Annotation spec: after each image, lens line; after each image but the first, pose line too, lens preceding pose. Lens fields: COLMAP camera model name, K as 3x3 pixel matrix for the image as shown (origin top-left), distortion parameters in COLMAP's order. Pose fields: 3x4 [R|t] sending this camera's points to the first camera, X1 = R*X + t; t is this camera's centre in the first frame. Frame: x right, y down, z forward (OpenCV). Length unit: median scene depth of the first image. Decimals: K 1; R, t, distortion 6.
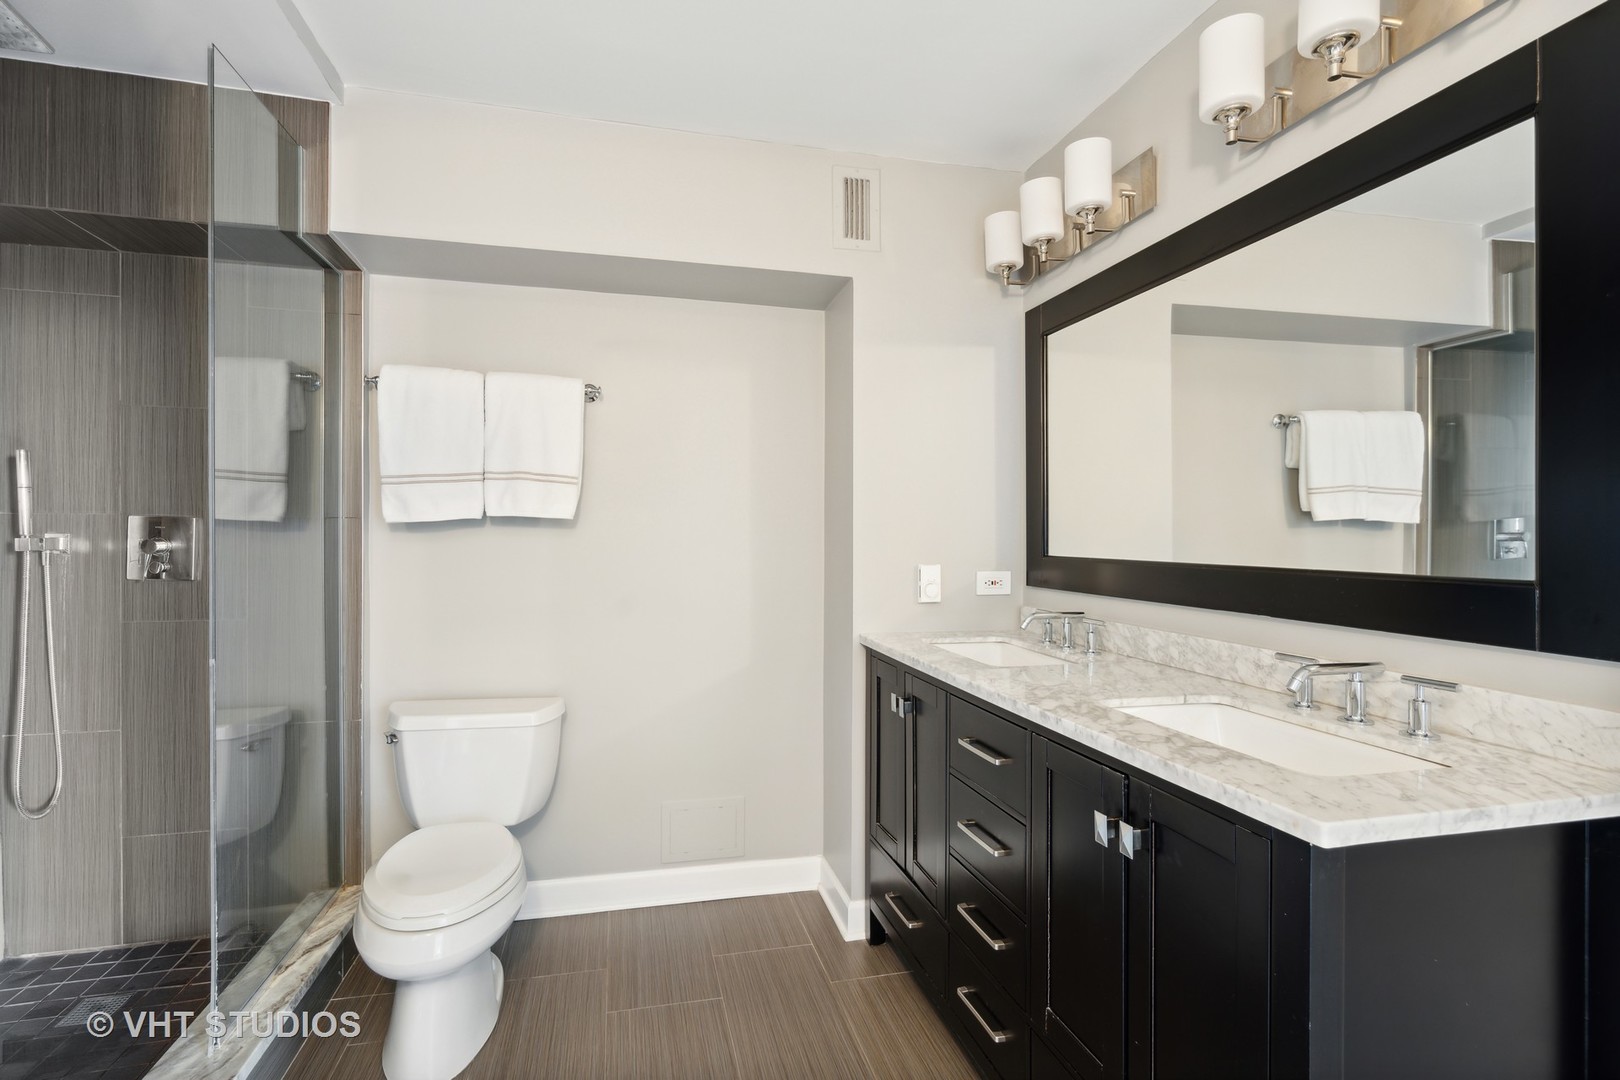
lens RADIAL K [[756.2, 0, 796.5], [0, 756.2, 530.8], [0, 0, 1]] dist [0.000436, -0.003882]
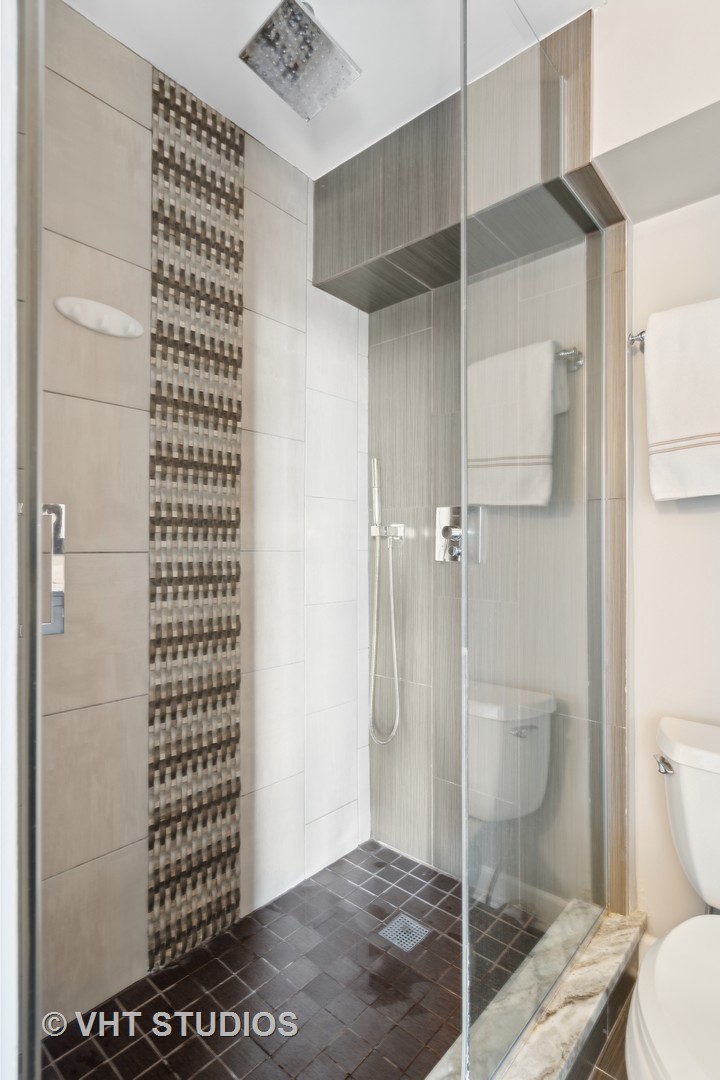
lens RADIAL K [[521.8, 0, 380.7], [0, 521.8, 545.1], [0, 0, 1]] dist [-0.000013, 0.000344]
pose [[0.596083, -0.006799, -0.802894, -0.270052], [-0.002295, 0.999946, -0.010172, 0.046899], [0.802920, 0.007906, 0.596035, 0.427359]]
